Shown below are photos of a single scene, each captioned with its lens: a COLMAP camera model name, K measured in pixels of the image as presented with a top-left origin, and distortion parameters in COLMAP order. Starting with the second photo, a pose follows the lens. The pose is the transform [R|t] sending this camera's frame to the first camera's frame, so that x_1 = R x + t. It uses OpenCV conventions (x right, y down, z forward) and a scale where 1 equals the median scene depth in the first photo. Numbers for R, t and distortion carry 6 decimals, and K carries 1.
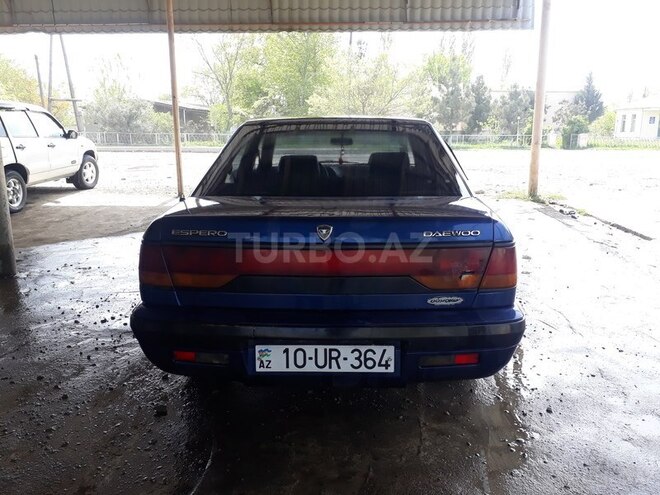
lens RADIAL K [[568.2, 0, 330.0], [0, 568.2, 247.5], [0, 0, 1]] dist [0.018721, 0.003076]
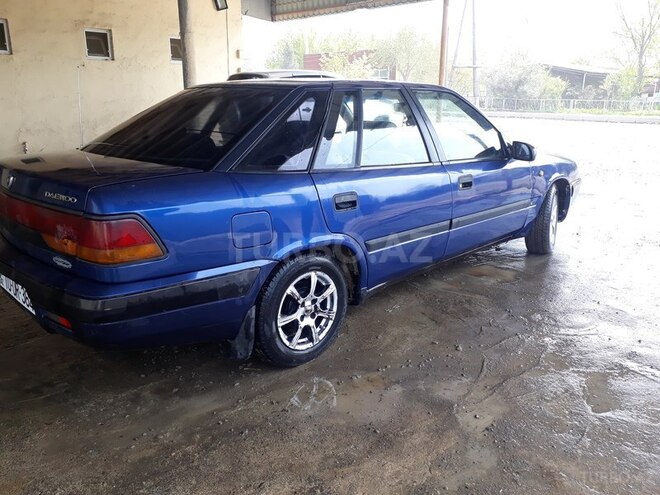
lens RADIAL K [[574.3, 0, 342.9], [0, 574.3, 228.1], [0, 0, 1]] dist [0.042970, -0.012074]
pose [[0.716015, 0.170087, -0.677047, 0.153560], [-0.155721, 0.984341, 0.082601, -0.015333], [0.680495, 0.046287, 0.731289, 0.070233]]
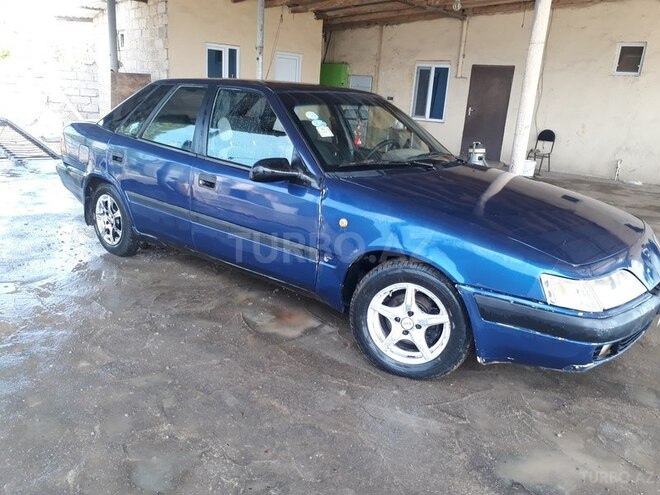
lens RADIAL K [[552.4, 0, 330.0], [0, 552.4, 247.5], [0, 0, 1]] dist [0.010035, 0.004885]
pose [[-0.646955, 0.179675, -0.741057, 0.161287], [-0.215770, 0.888987, 0.403913, -0.085049], [0.731363, 0.421212, -0.536366, 0.381967]]
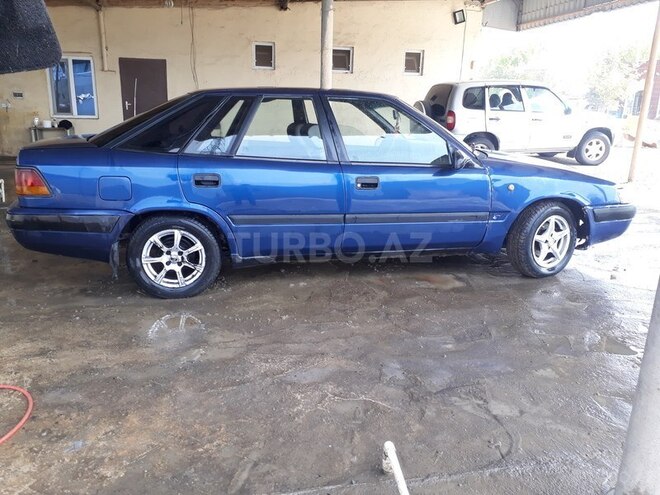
lens RADIAL K [[568.2, 0, 330.0], [0, 568.2, 247.5], [0, 0, 1]] dist [0.018721, 0.003076]
pose [[0.193204, 0.260096, -0.946056, 0.250979], [-0.230094, 0.949345, 0.214010, -0.040244], [0.953797, 0.176334, 0.243264, 0.182278]]
